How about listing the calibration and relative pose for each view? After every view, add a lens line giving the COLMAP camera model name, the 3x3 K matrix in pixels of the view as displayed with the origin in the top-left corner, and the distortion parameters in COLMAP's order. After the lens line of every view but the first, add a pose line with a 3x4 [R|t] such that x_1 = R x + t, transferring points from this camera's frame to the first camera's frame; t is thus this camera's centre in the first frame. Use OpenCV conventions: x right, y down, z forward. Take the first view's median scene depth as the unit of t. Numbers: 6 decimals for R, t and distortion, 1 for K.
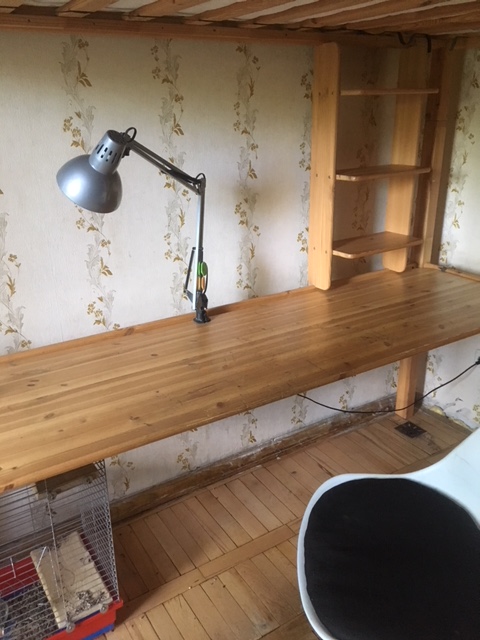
lens RADIAL K [[543.2, 0, 240.0], [0, 543.2, 320.0], [0, 0, 1]] dist [0.083528, -0.102813]
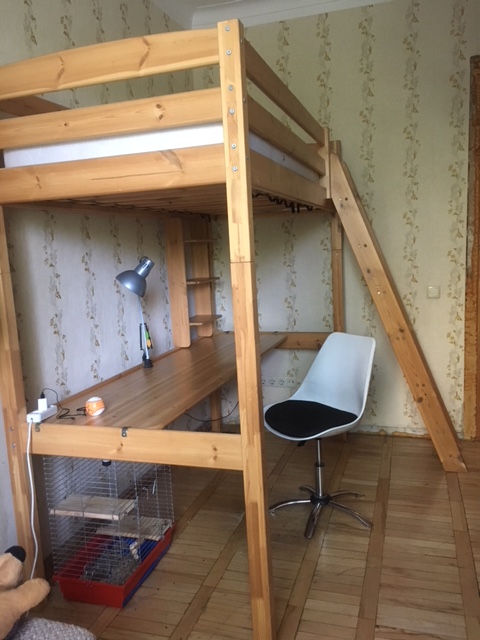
lens RADIAL K [[543.2, 0, 240.0], [0, 543.2, 320.0], [0, 0, 1]] dist [0.083528, -0.102813]
pose [[0.769417, -0.109608, 0.629273, -0.867094], [0.269249, 0.949020, -0.163910, 0.208896], [-0.579227, 0.295546, 0.759703, -0.468791]]
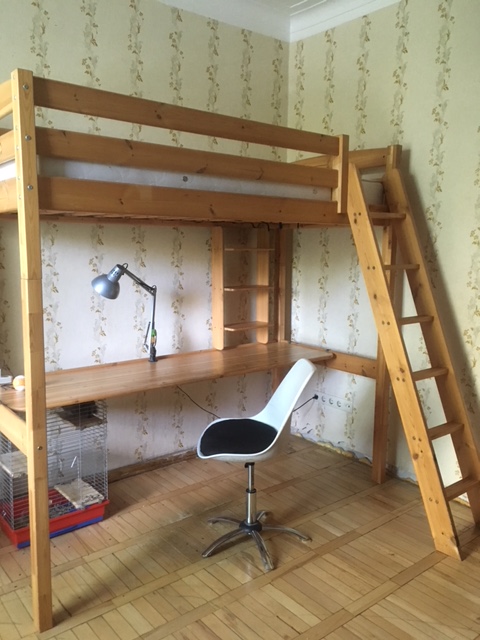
lens RADIAL K [[543.2, 0, 240.0], [0, 543.2, 320.0], [0, 0, 1]] dist [0.083528, -0.102813]
pose [[0.993436, 0.005797, 0.114246, 0.011912], [0.021271, 0.971936, -0.234280, 0.298669], [-0.112398, 0.235172, 0.965433, -0.845102]]
